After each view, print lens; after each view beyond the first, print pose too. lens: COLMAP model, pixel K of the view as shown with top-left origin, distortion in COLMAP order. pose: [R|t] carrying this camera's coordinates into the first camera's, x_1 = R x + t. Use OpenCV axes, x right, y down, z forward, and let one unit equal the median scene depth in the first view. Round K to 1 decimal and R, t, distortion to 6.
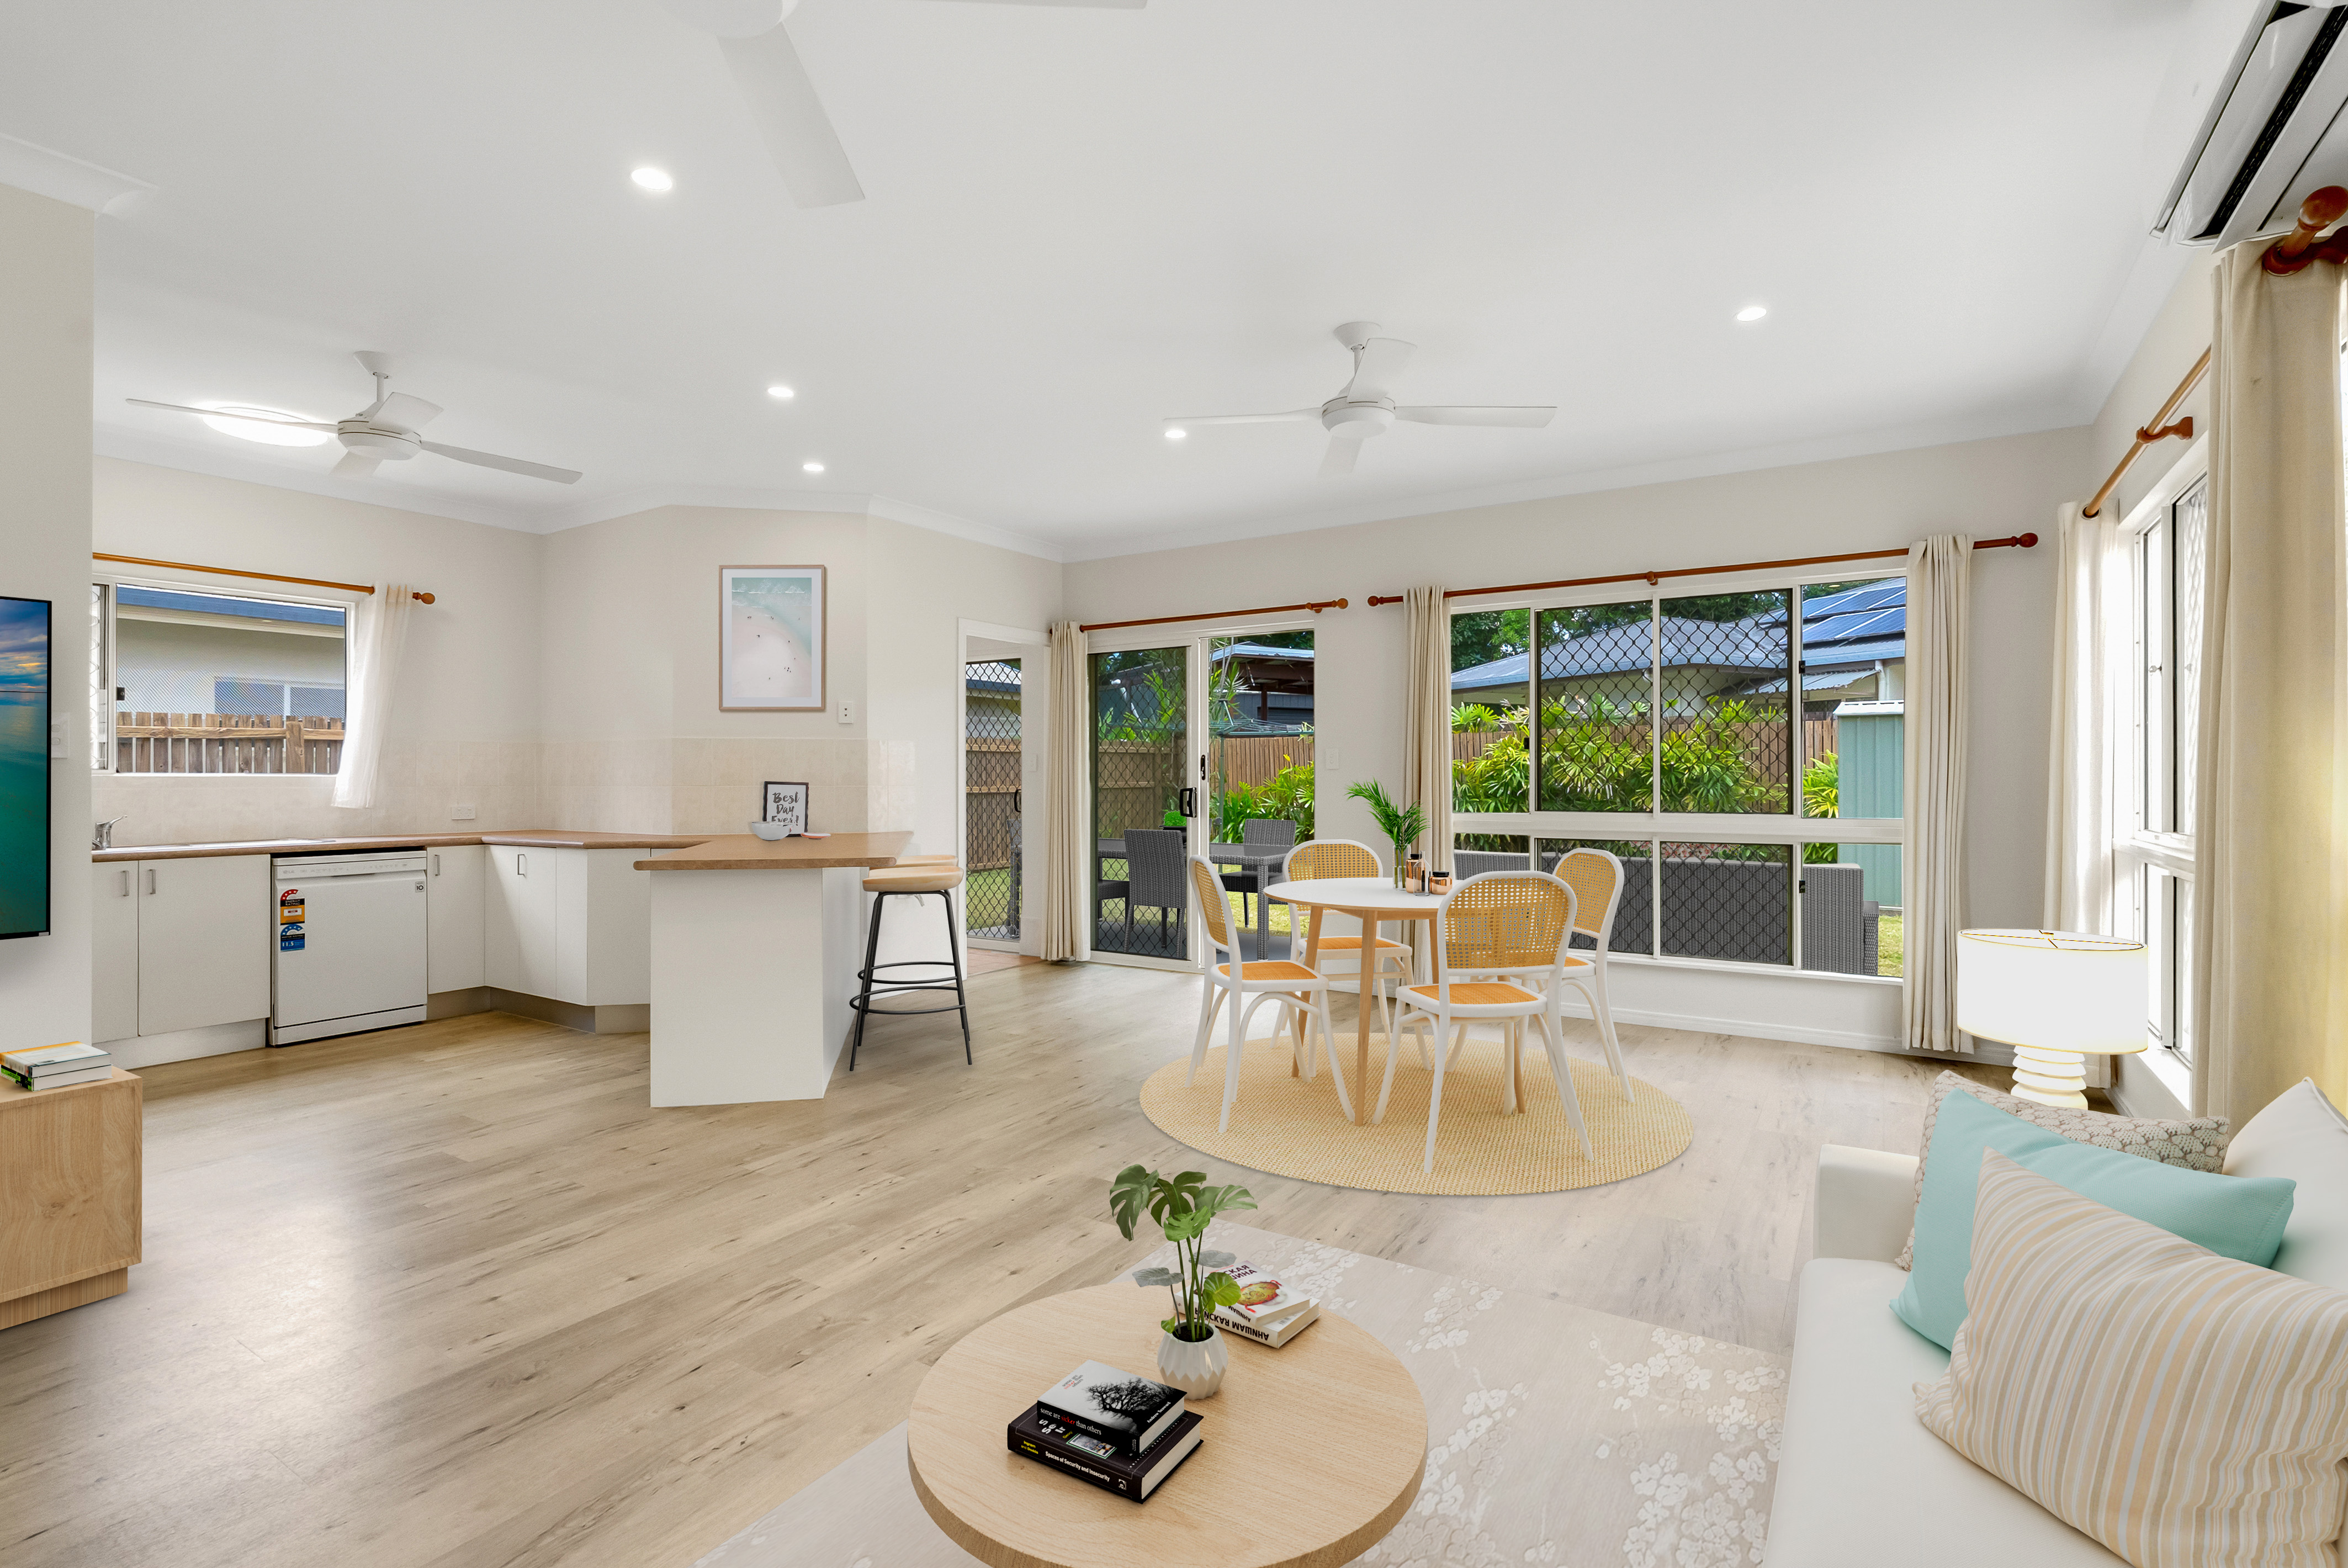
lens RADIAL K [[1095.5, 0, 1178.5], [0, 1095.5, 780.0], [0, 0, 1]] dist [-0.000796, 0.000461]
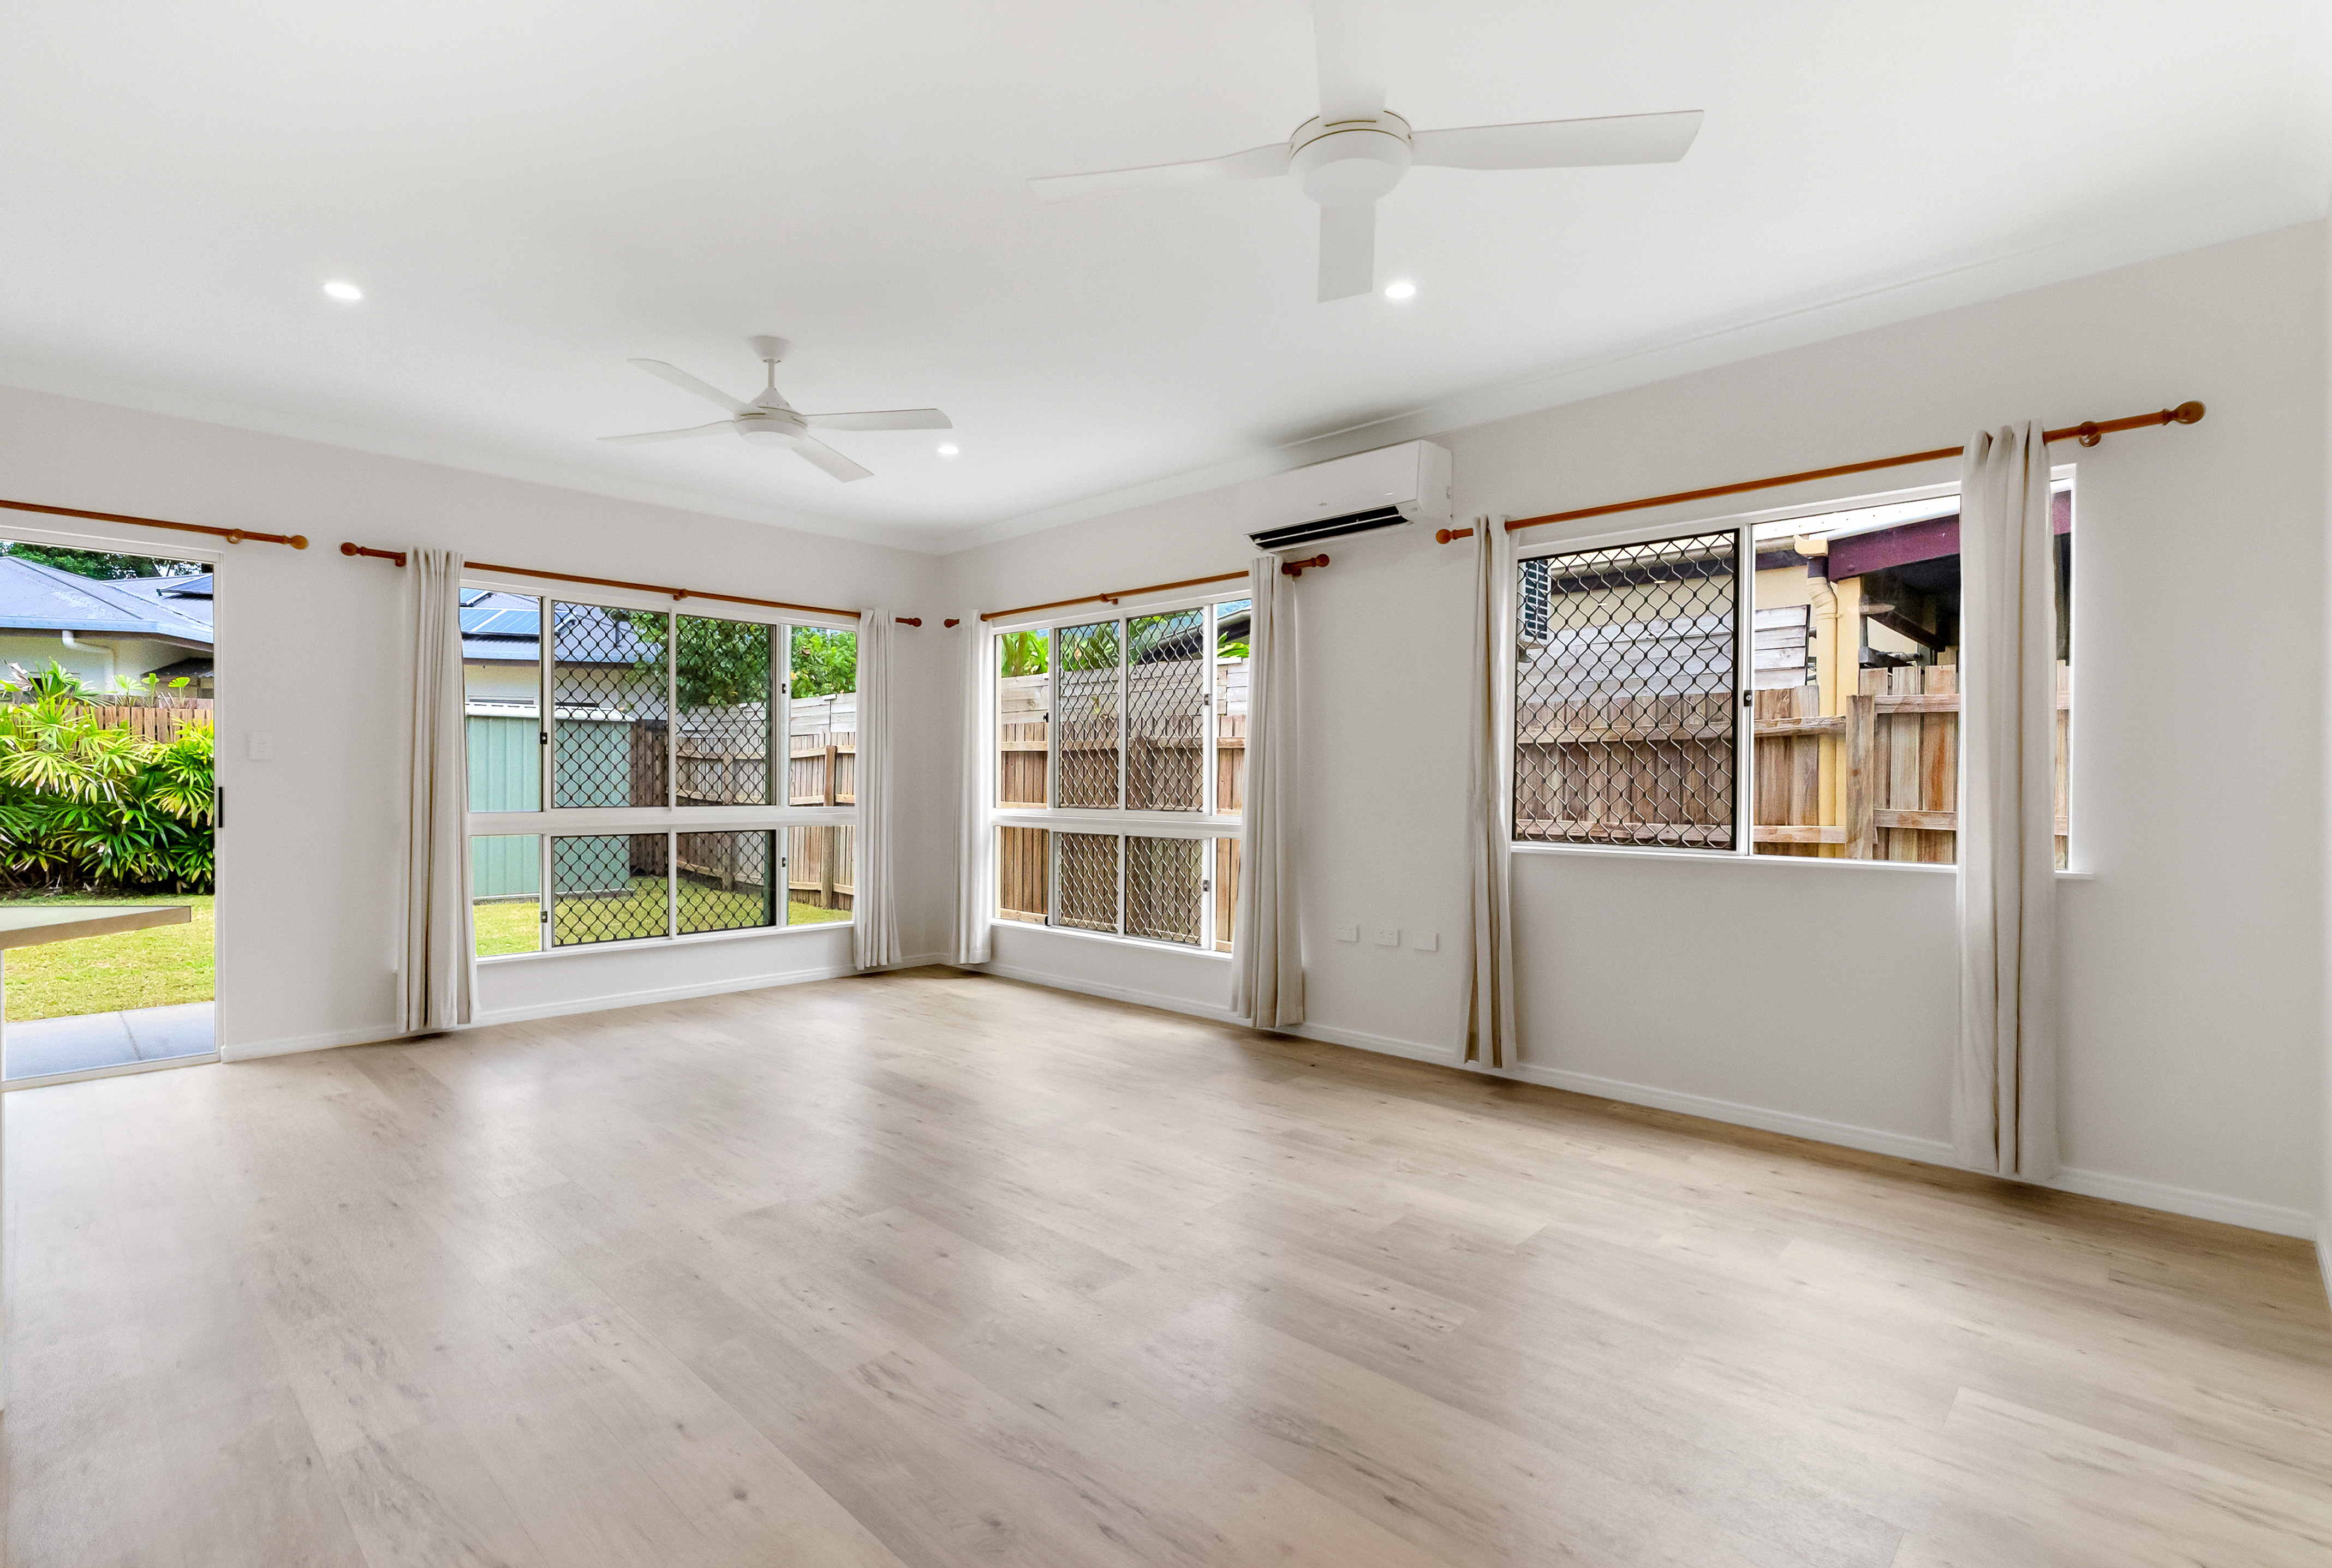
lens RADIAL K [[1089.6, 0, 1176.6], [0, 1089.6, 790.5], [0, 0, 1]] dist [0.000159, 0.001082]
pose [[0.184148, -0.006167, 0.982879, -0.557872], [-0.004178, 0.999966, 0.007057, 0.003548], [-0.982890, -0.005406, 0.184116, 0.302876]]
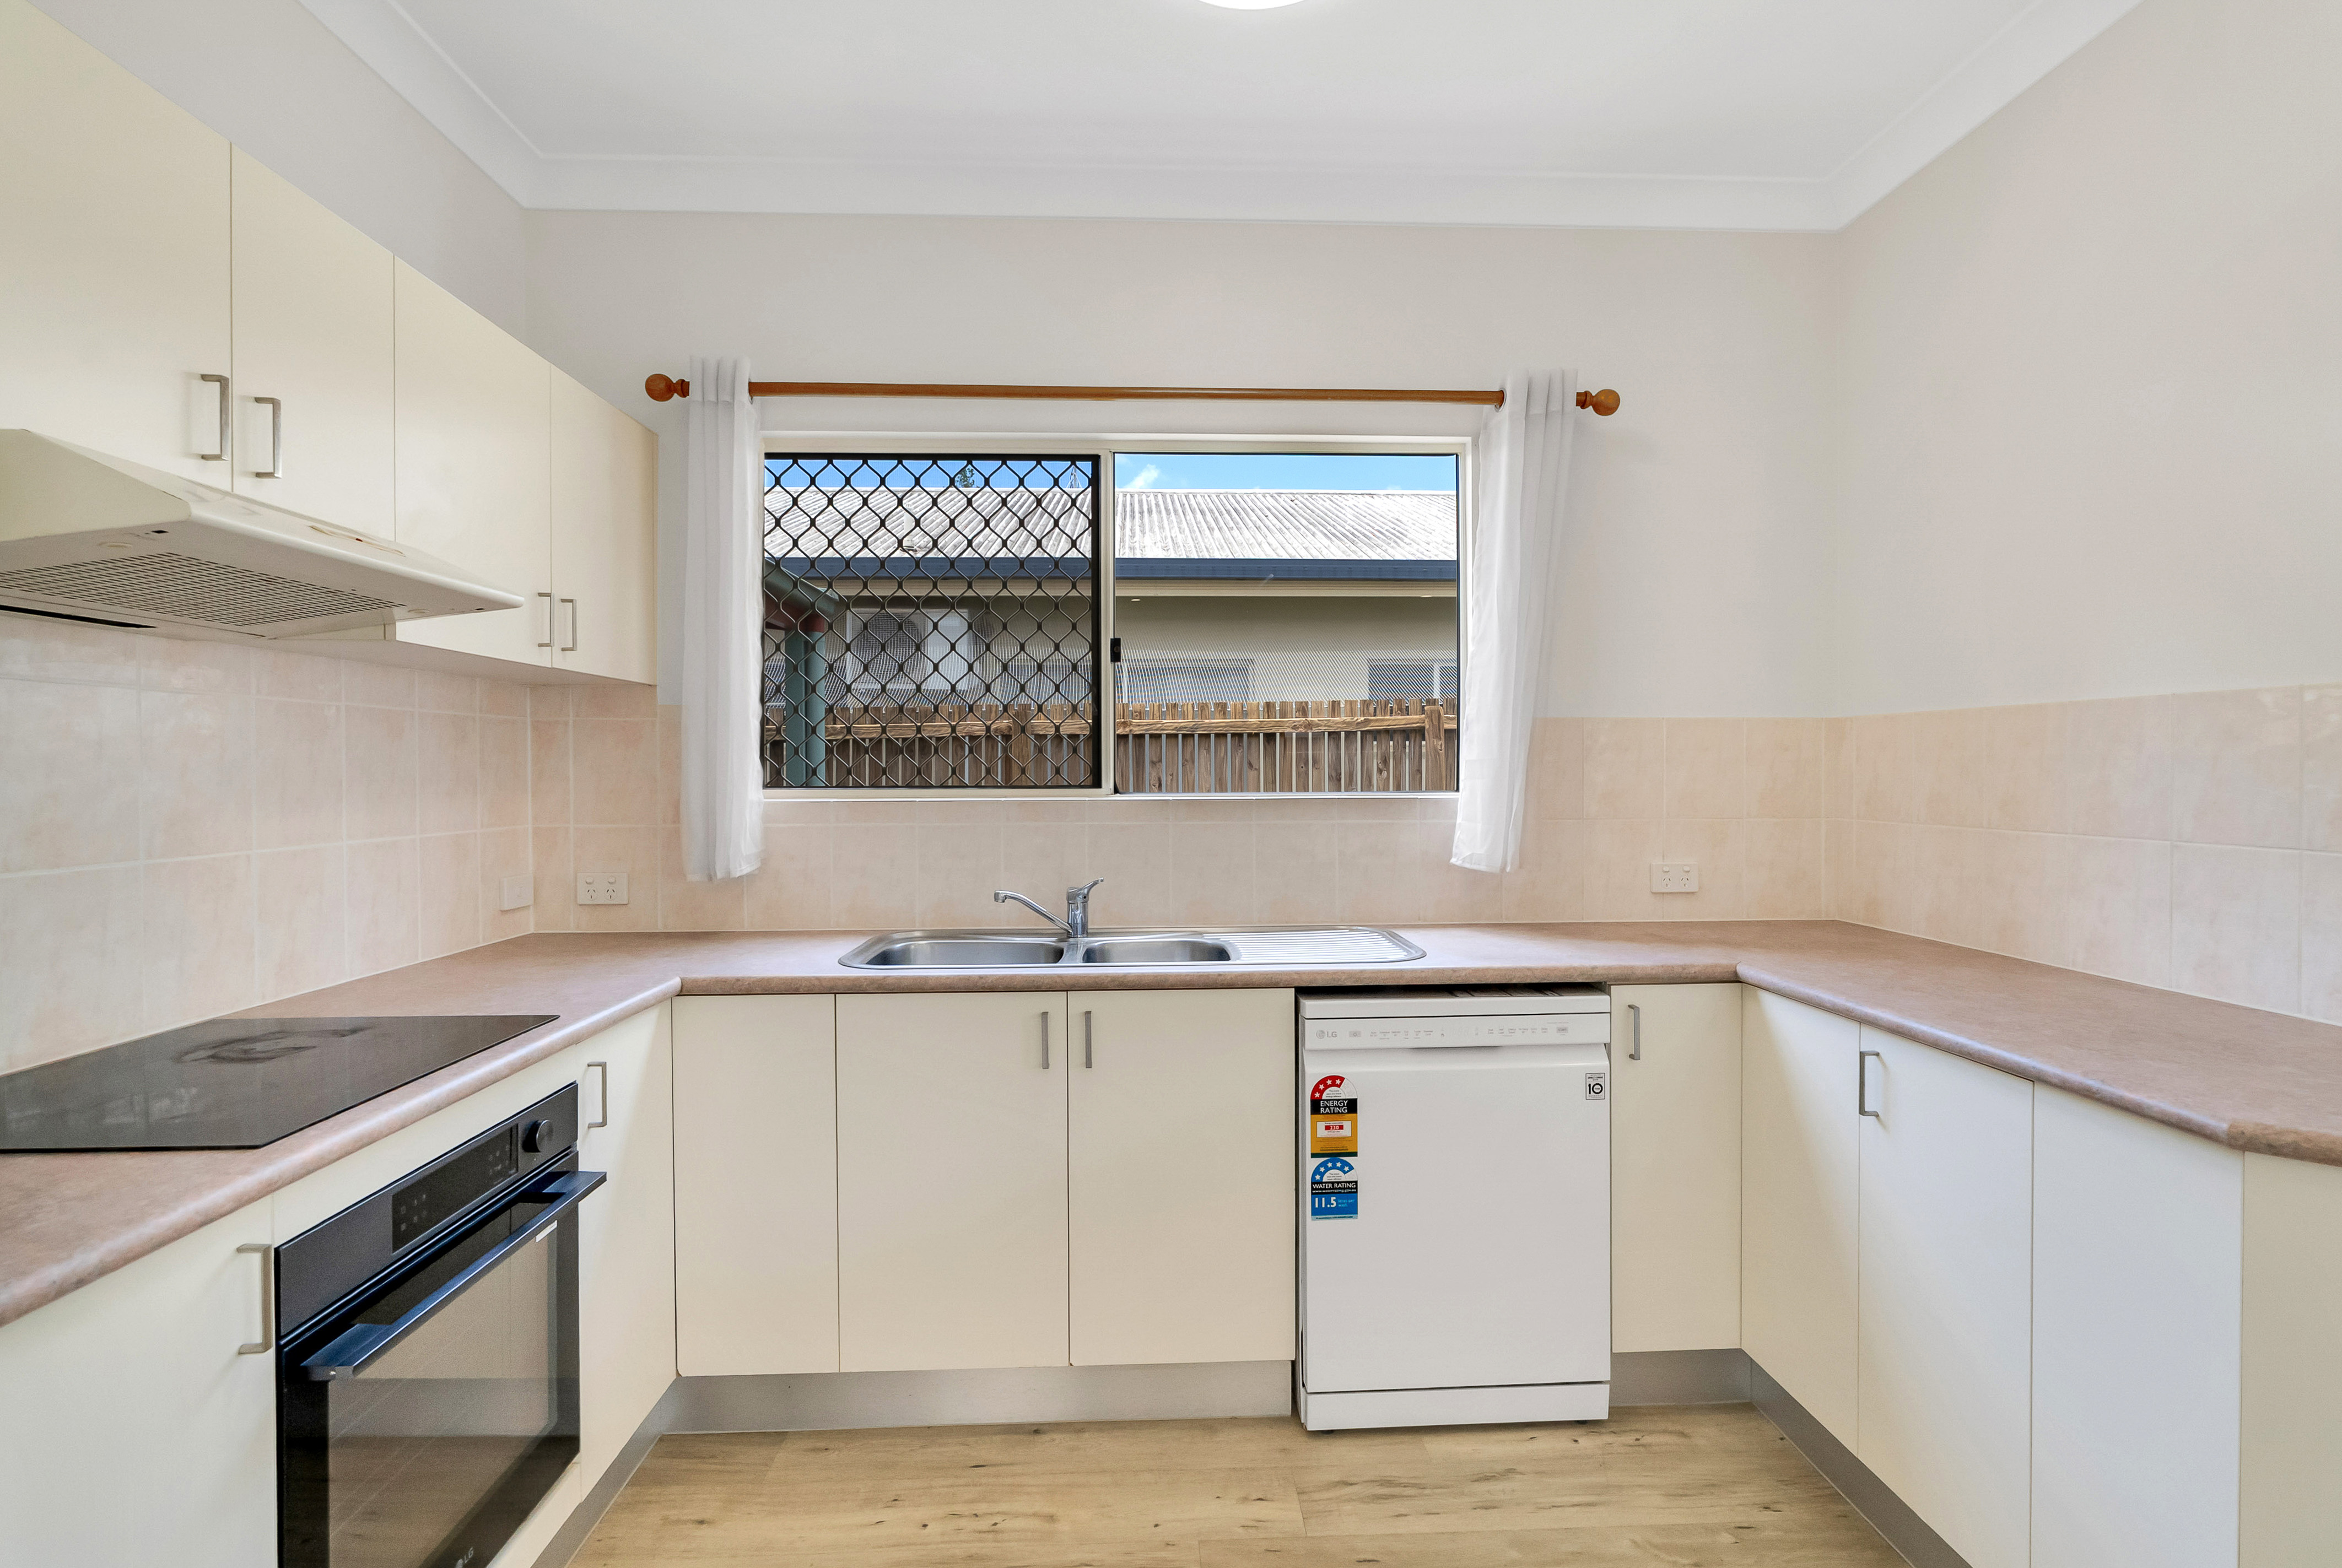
lens RADIAL K [[1092.5, 0, 1173.6], [0, 1092.5, 773.0], [0, 0, 1]] dist [-0.000796, 0.000461]
pose [[0.576053, 0.001959, -0.817410, -0.465397], [0.004098, 0.999978, 0.005284, -0.018900], [0.817402, -0.006393, 0.576032, 0.658925]]
